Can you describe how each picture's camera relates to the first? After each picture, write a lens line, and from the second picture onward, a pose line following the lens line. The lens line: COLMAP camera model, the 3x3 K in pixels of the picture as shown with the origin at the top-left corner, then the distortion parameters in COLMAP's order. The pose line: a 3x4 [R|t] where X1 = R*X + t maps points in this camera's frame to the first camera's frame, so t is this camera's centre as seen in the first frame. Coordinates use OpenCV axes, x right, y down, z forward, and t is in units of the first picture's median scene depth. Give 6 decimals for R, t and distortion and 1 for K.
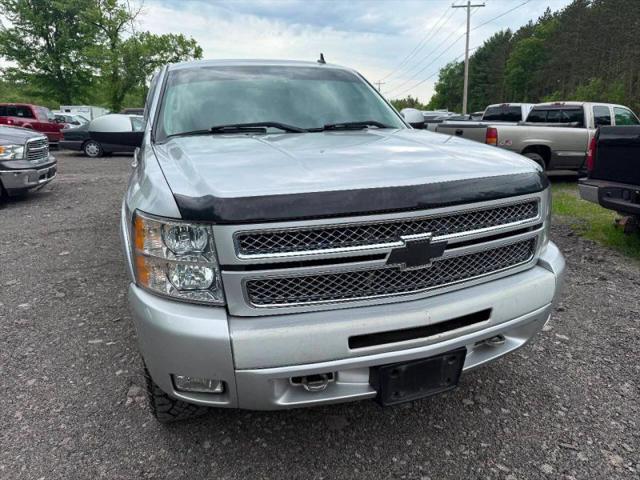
lens RADIAL K [[451.6, 0, 322.3], [0, 451.6, 239.5], [0, 0, 1]] dist [0.005937, 0.000439]
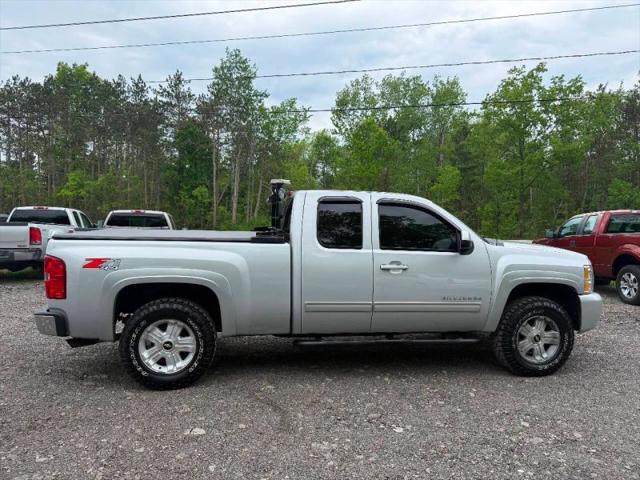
lens RADIAL K [[457.6, 0, 320.0], [0, 457.6, 240.0], [0, 0, 1]] dist [0.039782, -0.056989]
pose [[0.201171, -0.026065, 0.979209, -0.608461], [0.234965, 0.971746, -0.022406, -0.093154], [-0.950958, 0.234587, 0.201611, 0.333074]]
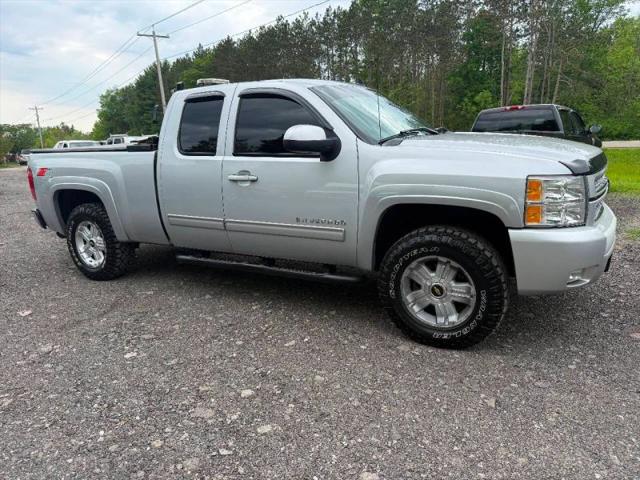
lens RADIAL K [[453.5, 0, 313.2], [0, 453.5, 241.3], [0, 0, 1]] dist [0.038492, -0.049713]
pose [[0.776671, -0.162499, 0.608585, -0.335015], [0.195465, 0.980632, 0.012390, -0.002027], [-0.598812, 0.109334, 0.793392, 0.039583]]
